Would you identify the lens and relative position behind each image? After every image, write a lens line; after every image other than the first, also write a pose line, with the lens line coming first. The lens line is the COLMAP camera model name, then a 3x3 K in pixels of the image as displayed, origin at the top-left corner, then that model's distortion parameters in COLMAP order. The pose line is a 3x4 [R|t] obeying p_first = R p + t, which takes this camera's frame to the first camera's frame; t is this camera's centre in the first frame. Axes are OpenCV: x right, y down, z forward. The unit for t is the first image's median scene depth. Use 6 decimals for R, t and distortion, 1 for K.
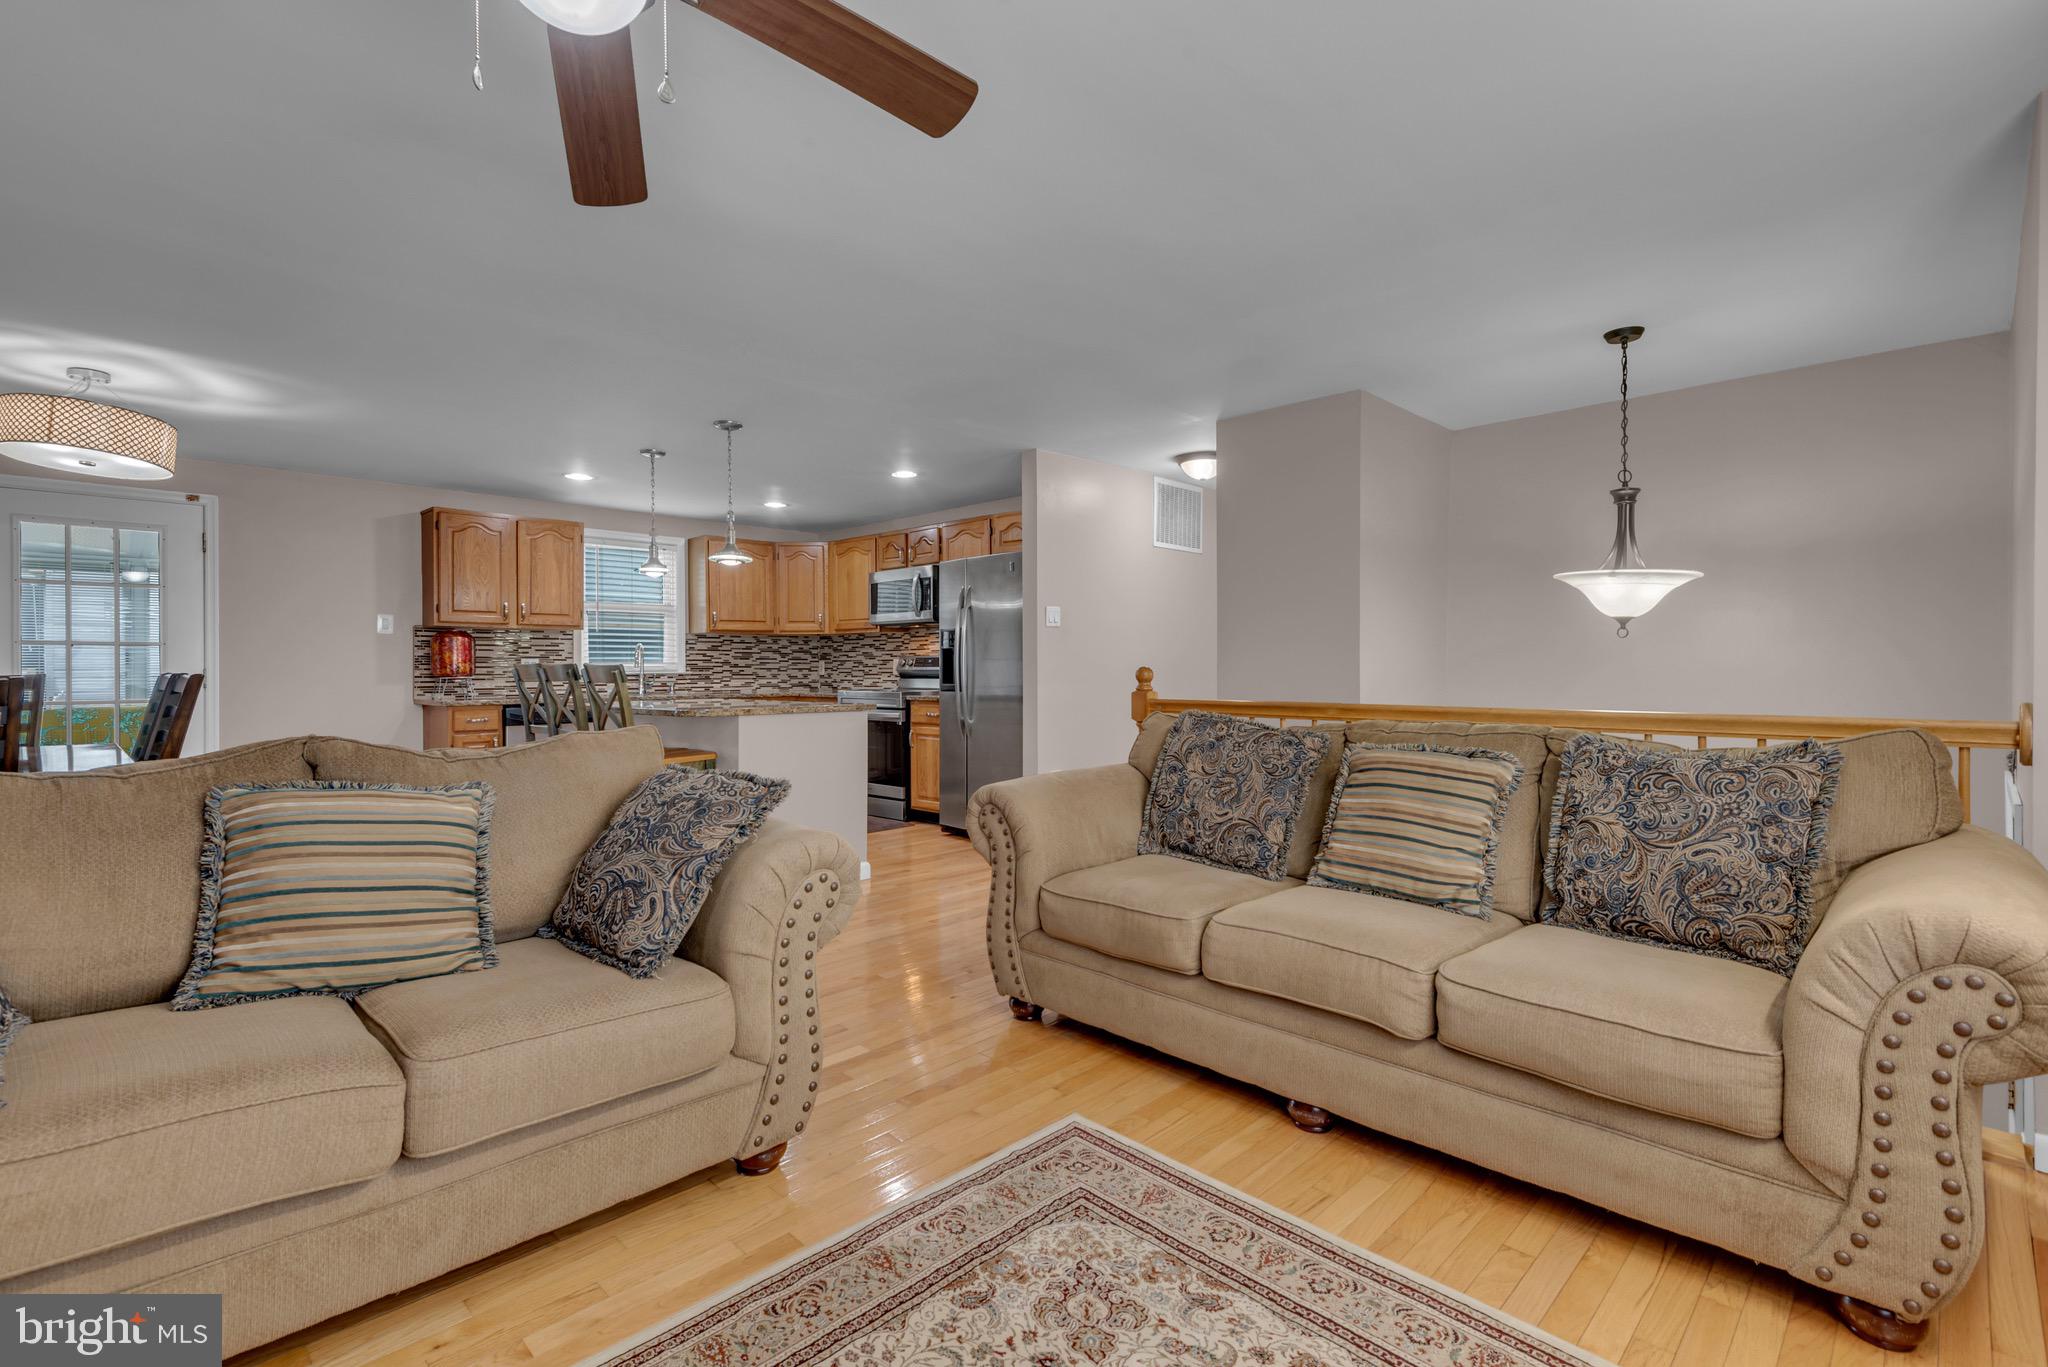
lens RADIAL K [[916.8, 0, 1019.9], [0, 916.8, 675.0], [0, 0, 1]] dist [0.032011, -0.012992]
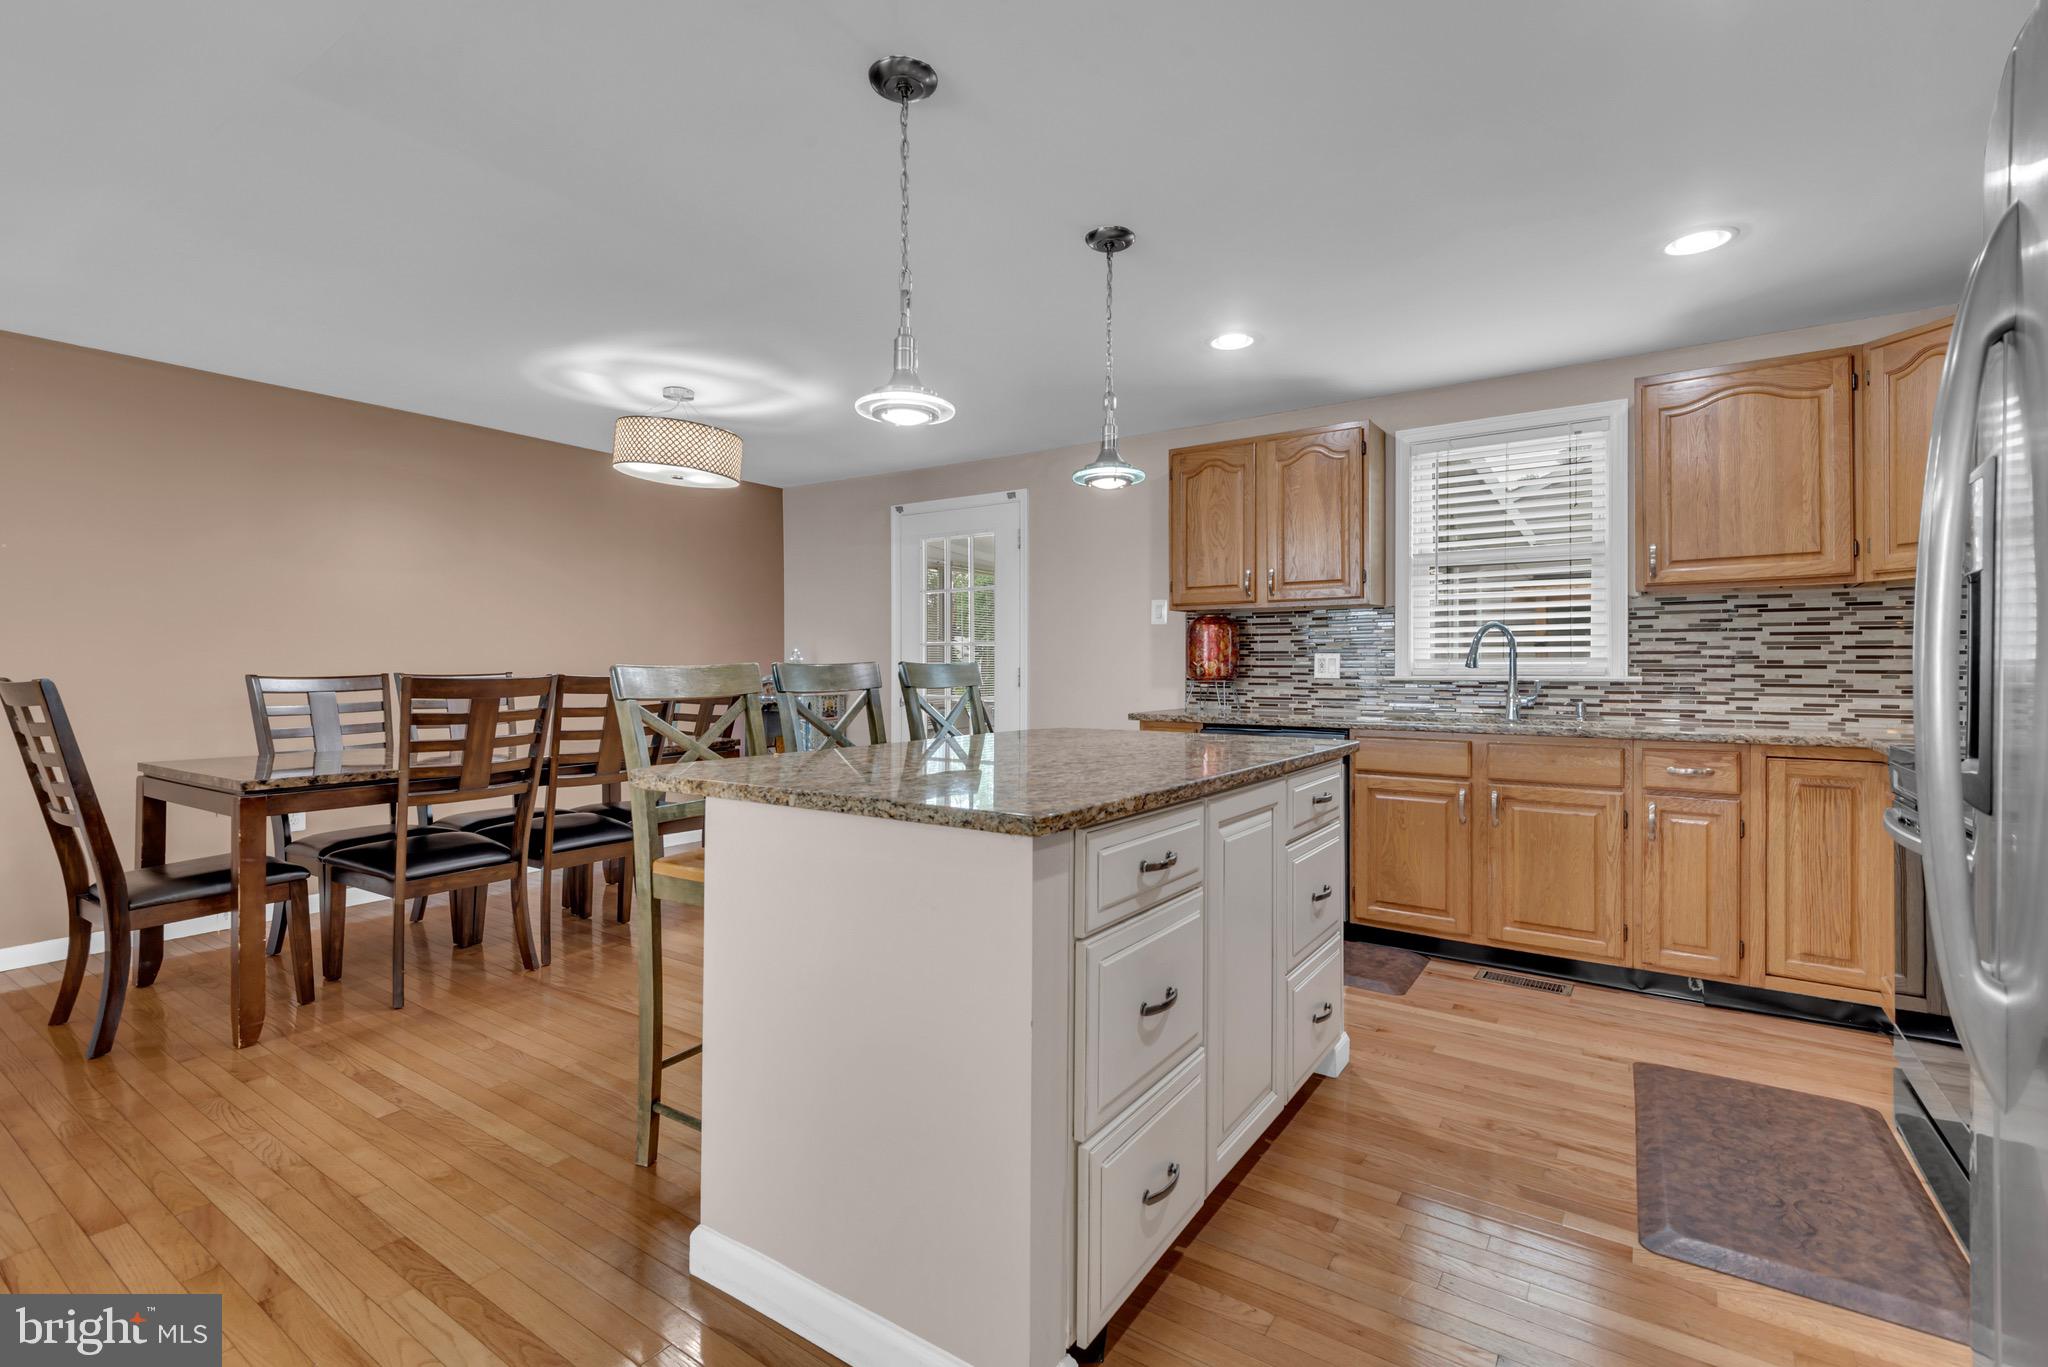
lens RADIAL K [[916.8, 0, 1051.0], [0, 916.8, 663.2], [0, 0, 1]] dist [0.032011, -0.012992]
pose [[0.194383, 0.001480, -0.980925, 0.056224], [-0.007269, 0.999974, 0.000068, -0.008719], [0.980899, 0.007117, 0.194389, 0.630957]]
